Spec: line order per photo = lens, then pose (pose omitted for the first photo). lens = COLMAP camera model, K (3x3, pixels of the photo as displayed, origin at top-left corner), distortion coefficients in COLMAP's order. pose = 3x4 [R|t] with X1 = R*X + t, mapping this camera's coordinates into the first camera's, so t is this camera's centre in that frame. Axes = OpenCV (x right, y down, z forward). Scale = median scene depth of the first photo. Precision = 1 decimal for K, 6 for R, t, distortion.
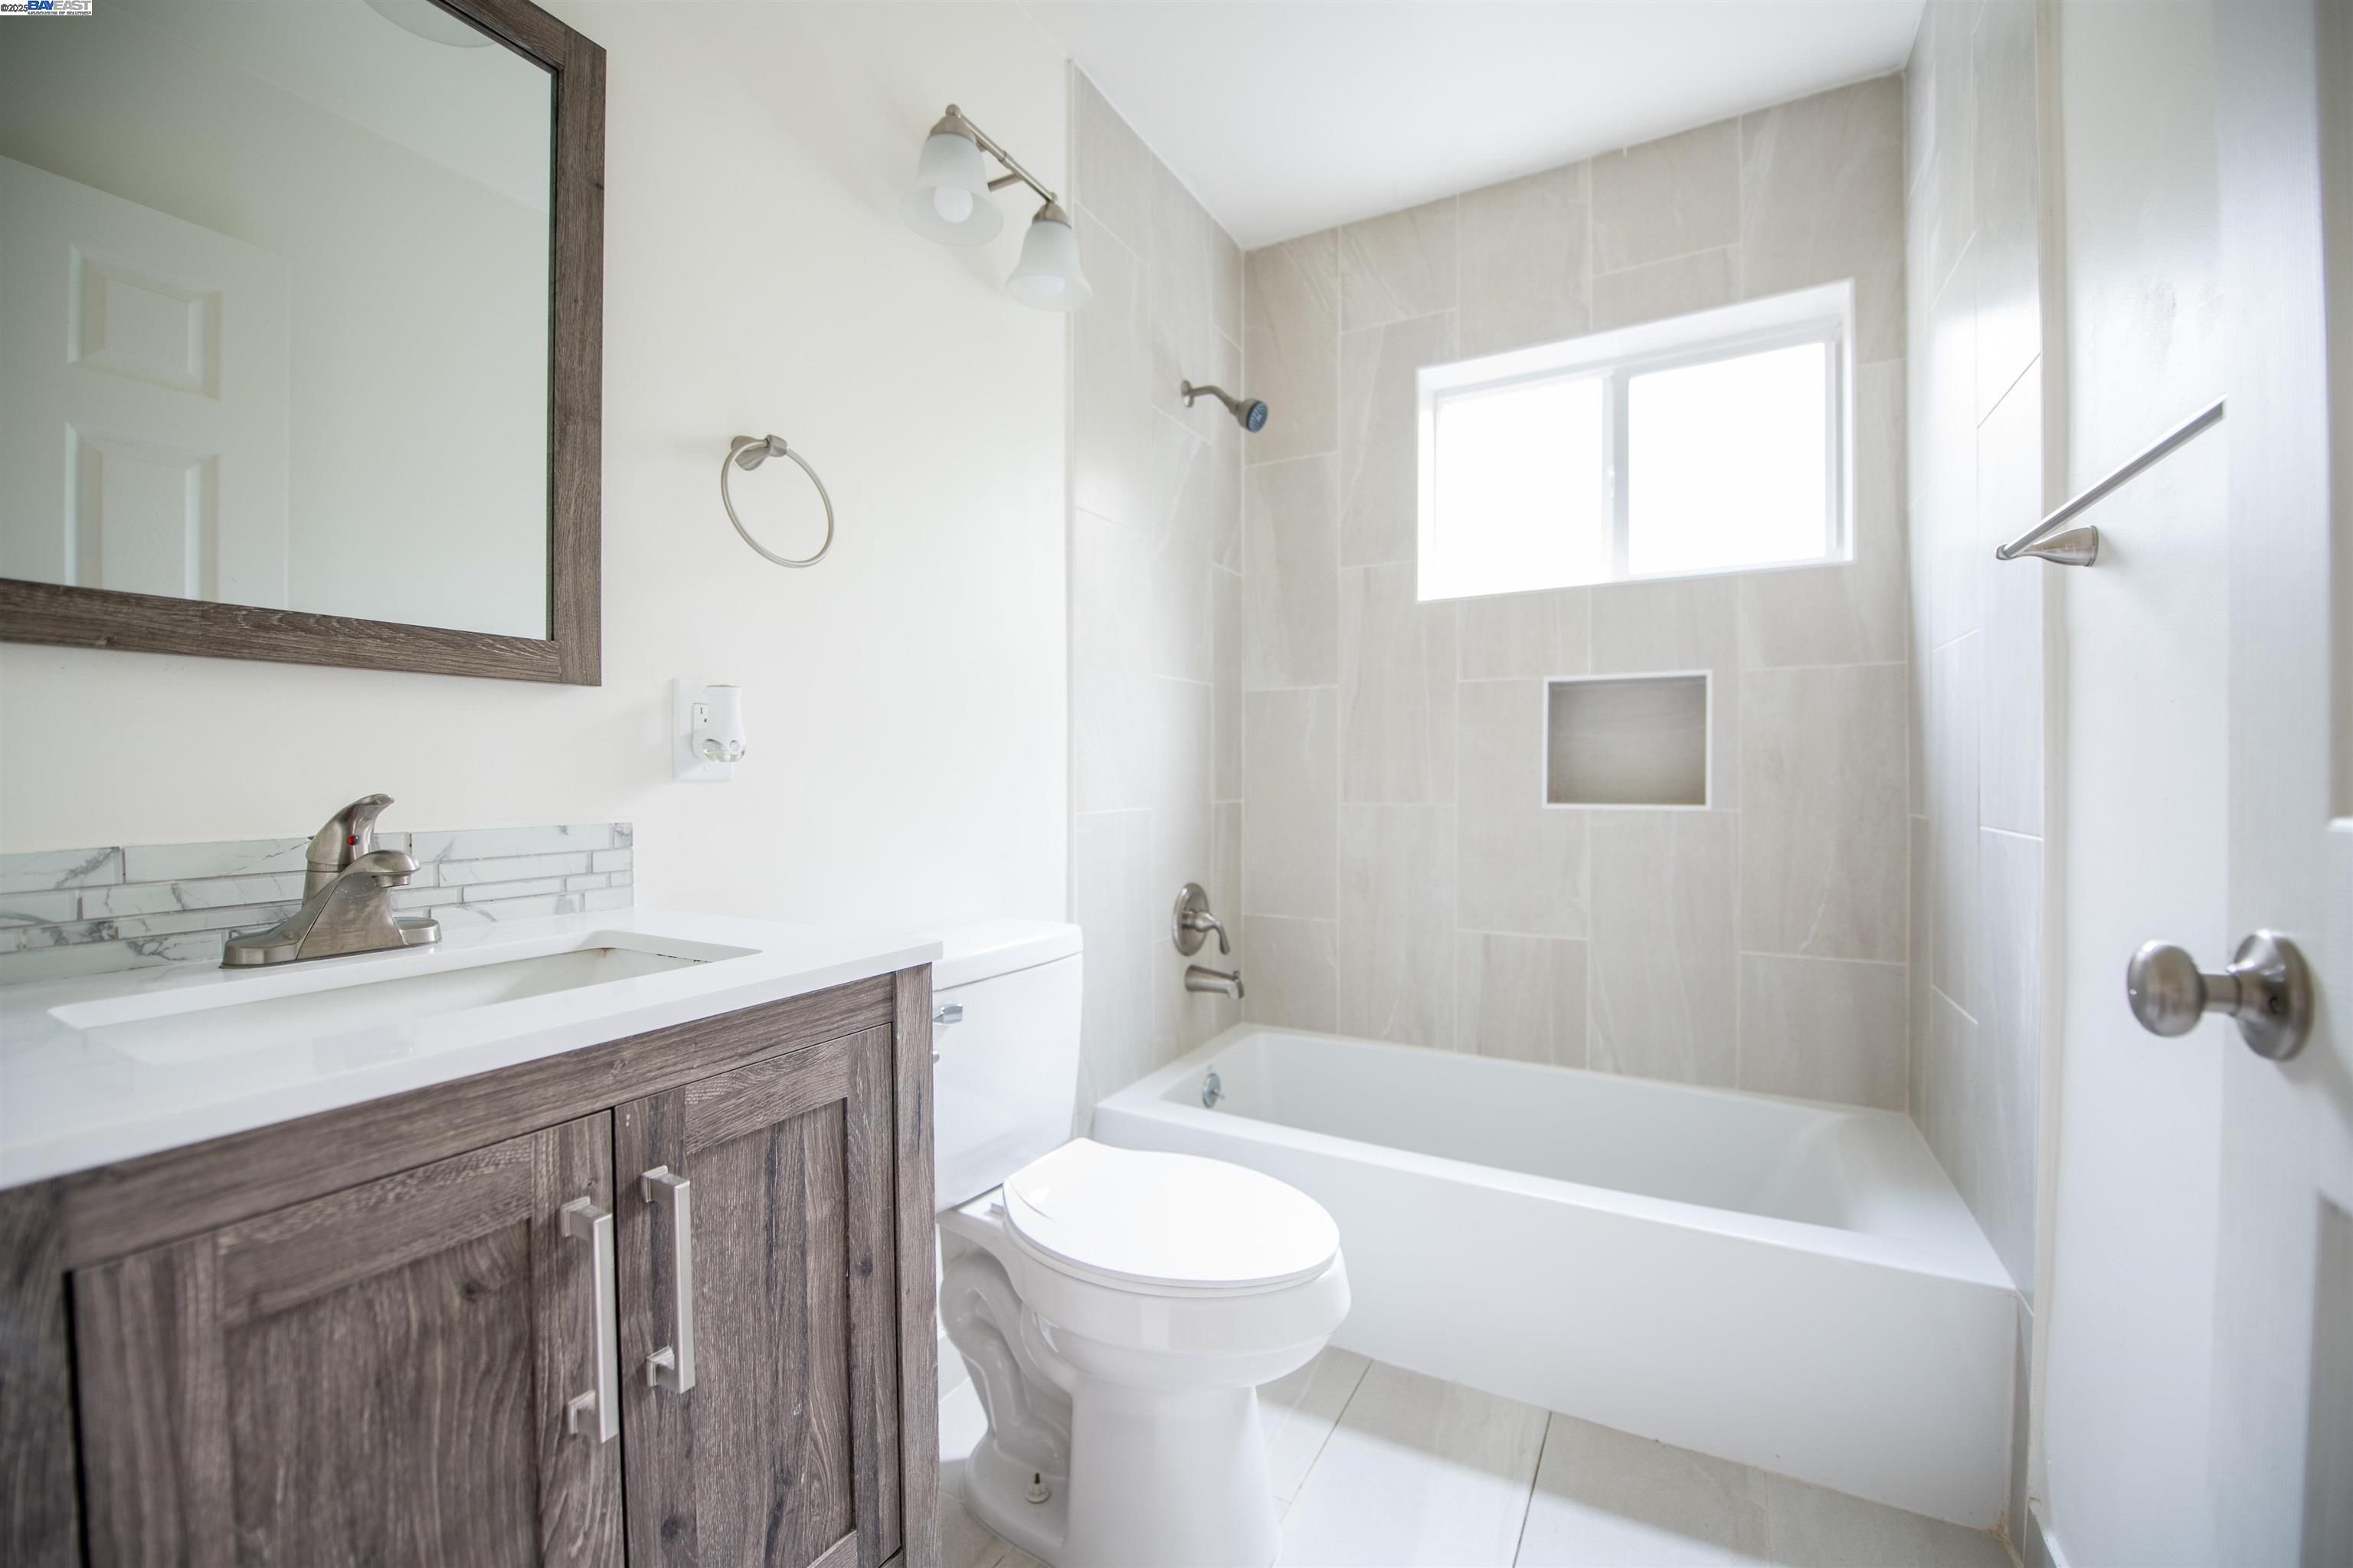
lens RADIAL K [[942.0, 0, 1178.2], [0, 942.0, 796.9], [0, 0, 1]] dist [-0.001645, -0.000097]
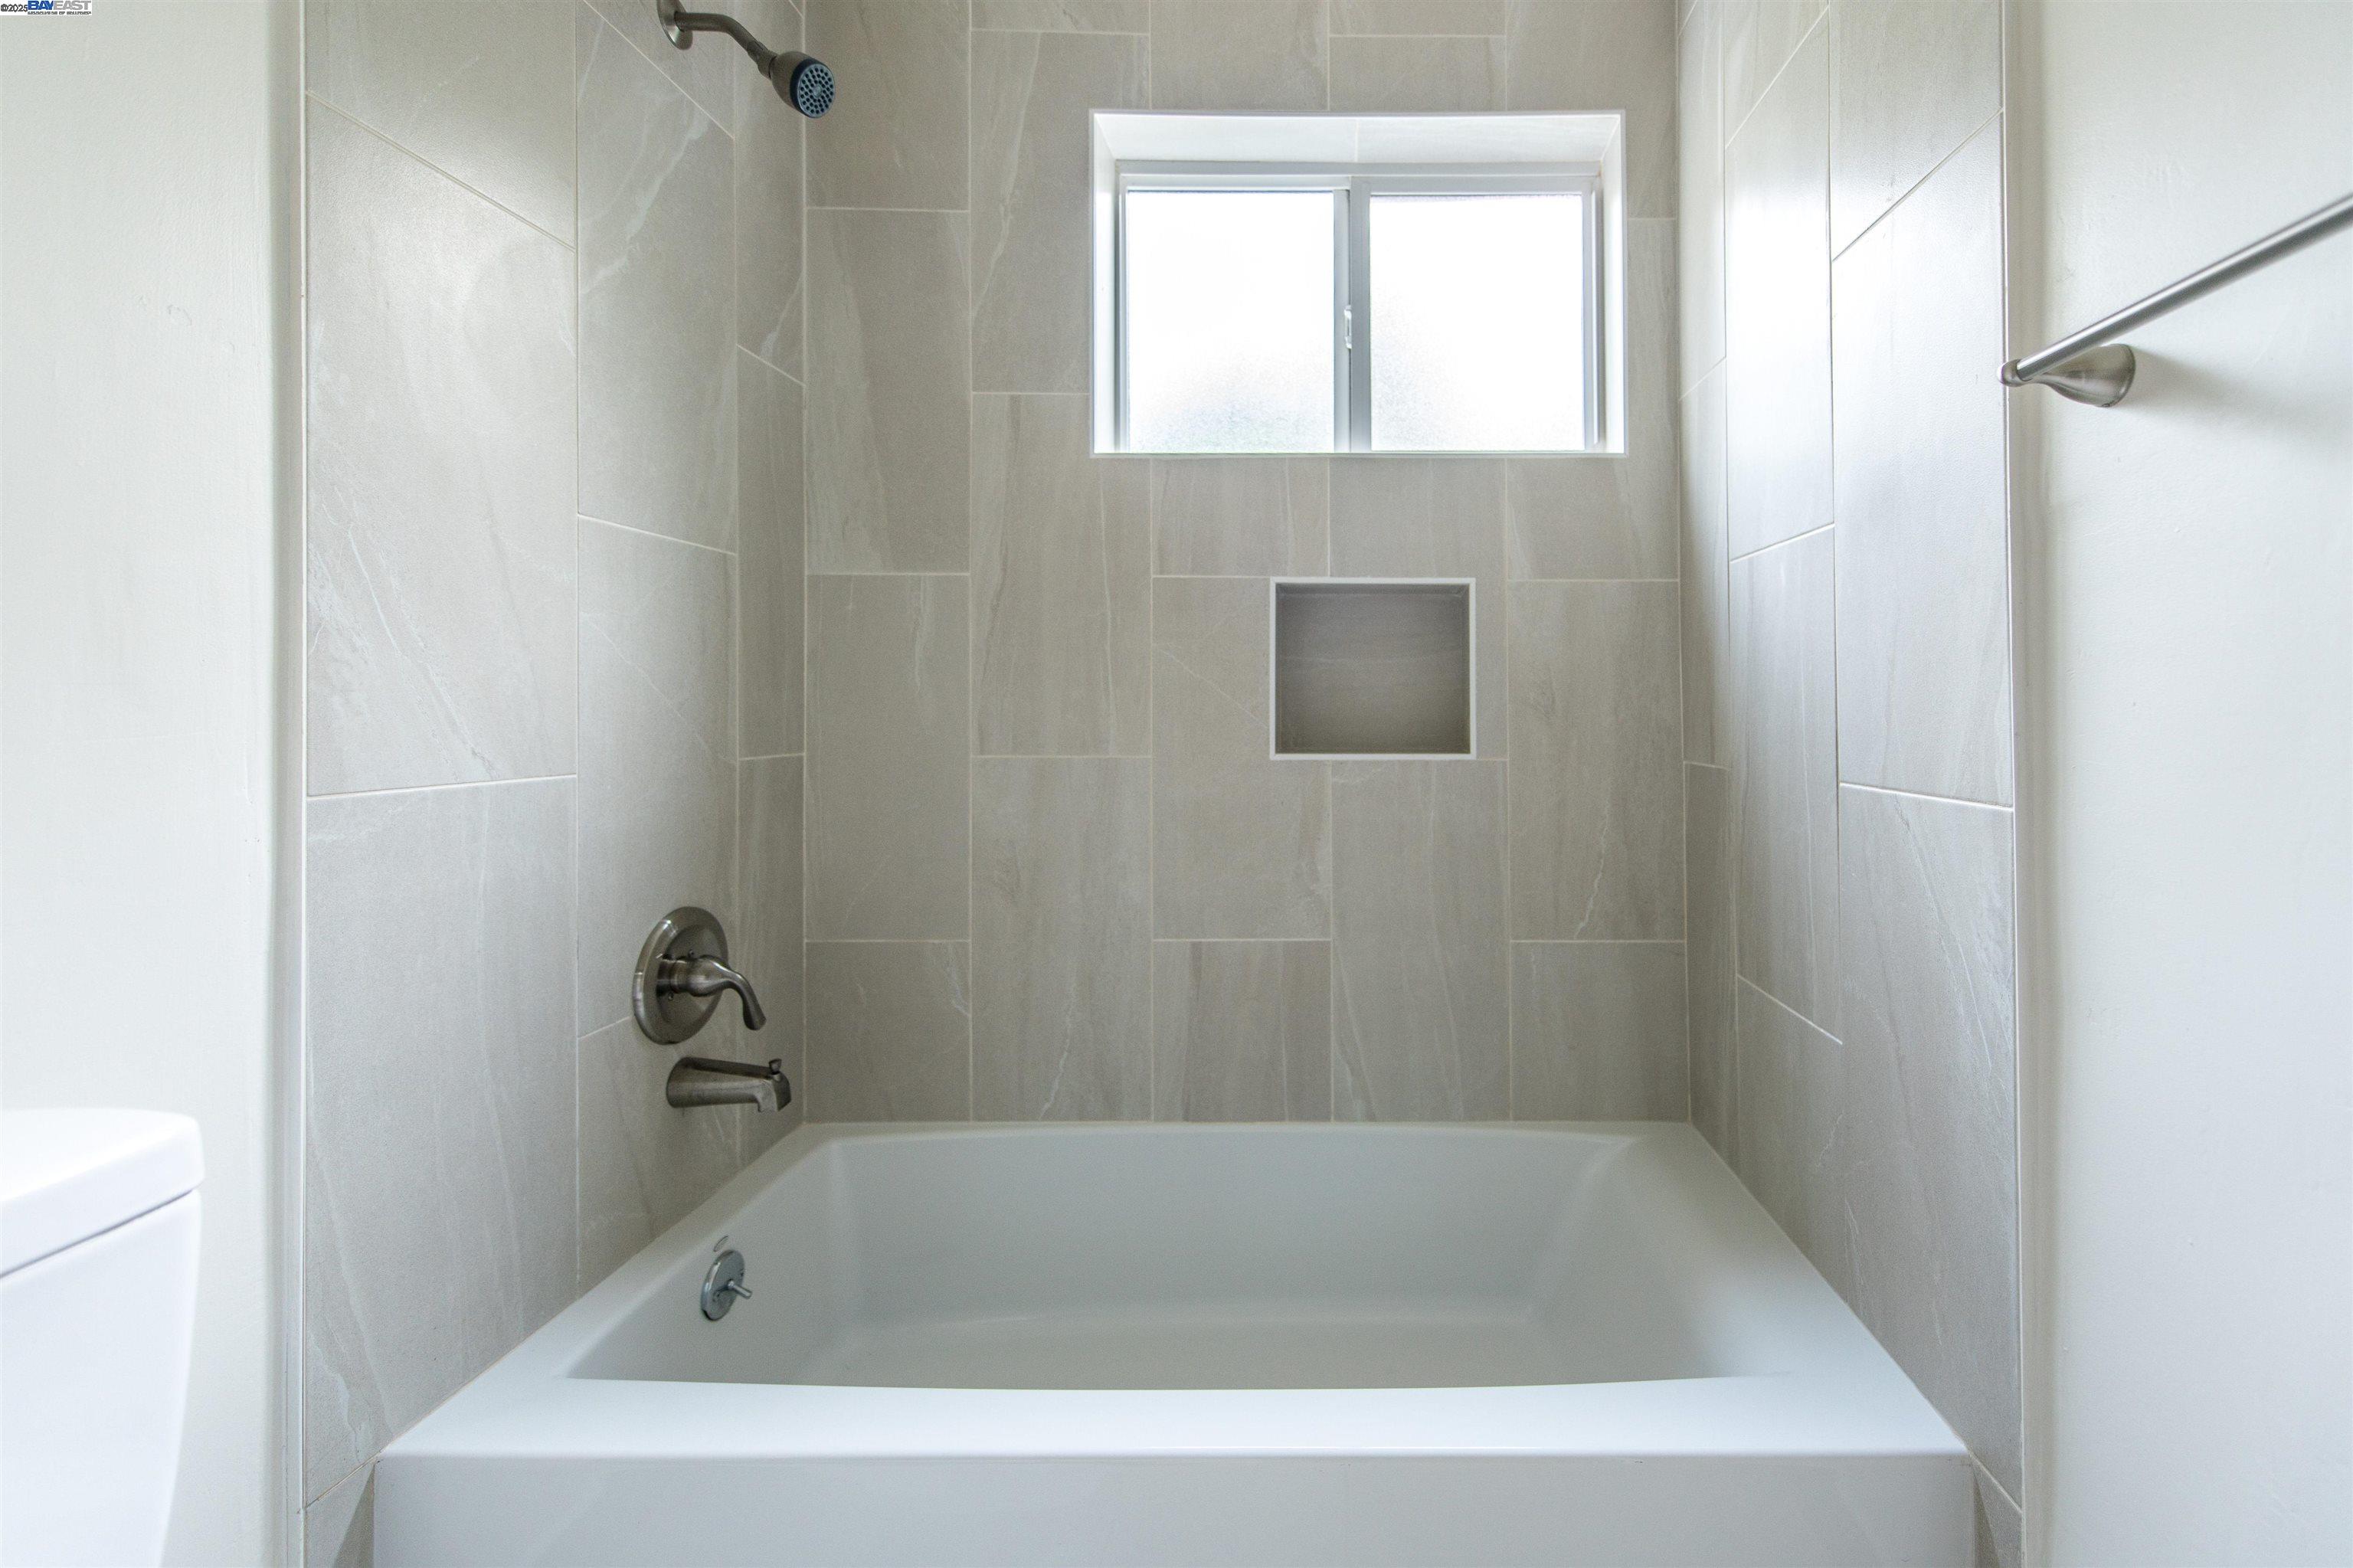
lens RADIAL K [[947.0, 0, 1341.6], [0, 947.0, 719.8], [0, 0, 1]] dist [-0.000769, 0.000109]
pose [[0.871332, -0.001010, 0.490692, 0.080420], [0.008303, 0.999885, -0.012687, -0.008689], [-0.490623, 0.015129, 0.871240, 0.341585]]
